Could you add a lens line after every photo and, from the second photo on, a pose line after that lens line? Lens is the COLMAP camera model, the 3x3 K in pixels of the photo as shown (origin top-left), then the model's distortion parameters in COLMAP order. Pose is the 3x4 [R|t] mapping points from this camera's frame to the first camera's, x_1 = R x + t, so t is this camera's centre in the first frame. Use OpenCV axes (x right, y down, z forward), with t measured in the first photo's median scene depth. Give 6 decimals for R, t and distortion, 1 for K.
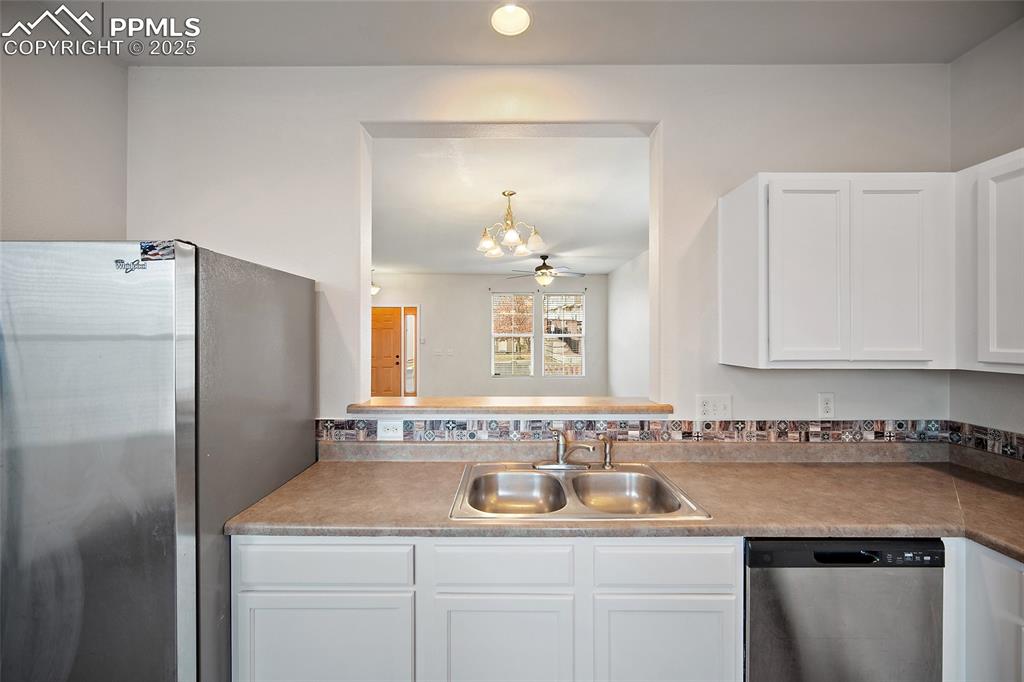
lens RADIAL K [[402.2, 0, 504.6], [0, 402.2, 333.6], [0, 0, 1]] dist [-0.002814, -0.000249]
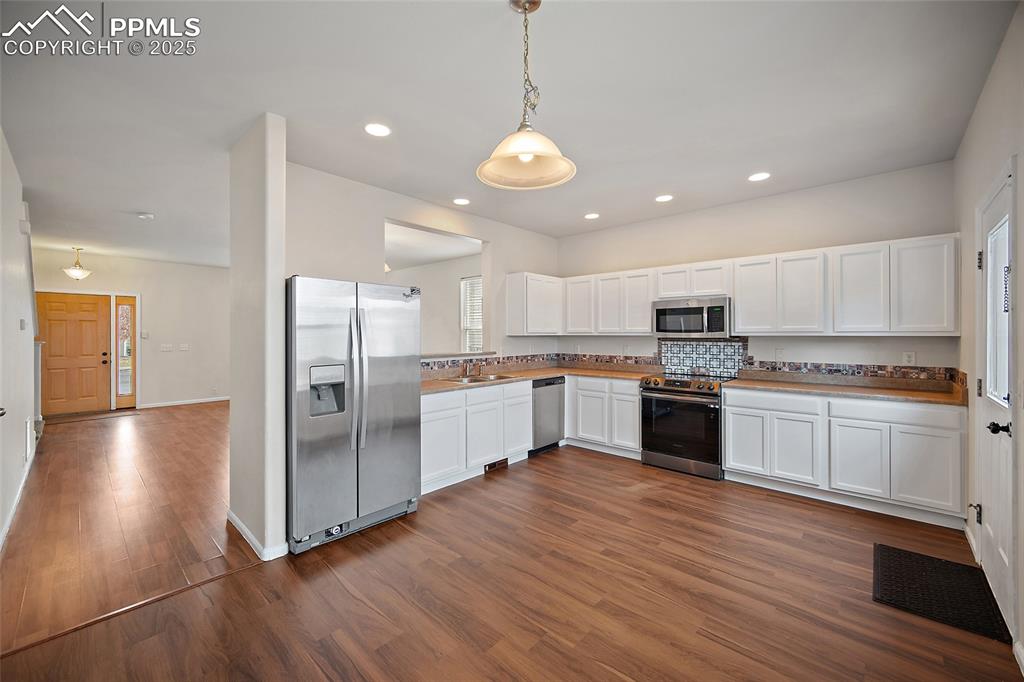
lens RADIAL K [[398.0, 0, 507.4], [0, 398.0, 332.9], [0, 0, 1]] dist [0.000062, -0.000117]
pose [[0.676933, -0.002586, 0.736040, -1.435309], [0.000462, 0.999995, 0.003088, 0.049459], [-0.736045, -0.001750, 0.676931, -0.817667]]
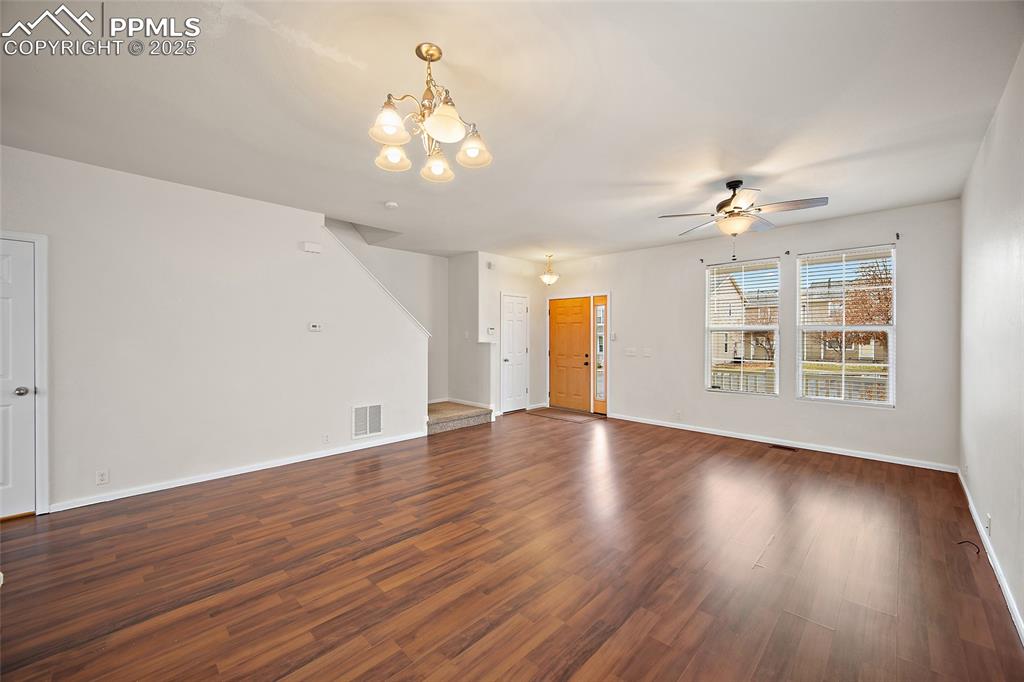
lens RADIAL K [[400.0, 0, 512.0], [0, 400.0, 341.0], [0, 0, 1]] dist [0.000452, -0.000058]
pose [[0.719923, 0.006448, -0.694024, 0.935552], [0.002701, 0.999923, 0.012091, 0.071552], [0.694049, -0.010579, 0.719850, 1.354973]]
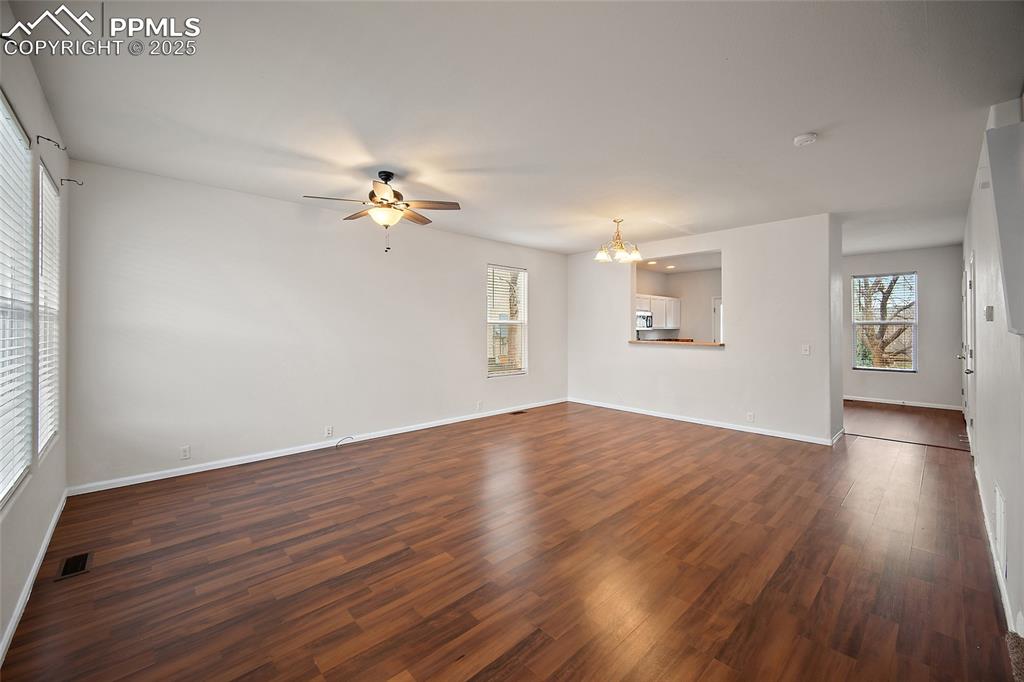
lens RADIAL K [[408.6, 0, 512.0], [0, 408.6, 341.0], [0, 0, 1]] dist [-0.002235, -0.000310]
pose [[-0.687135, -0.025807, 0.726071, -1.557693], [-0.001701, 0.999423, 0.033913, 0.061841], [-0.726528, 0.022068, -0.686783, 4.509435]]
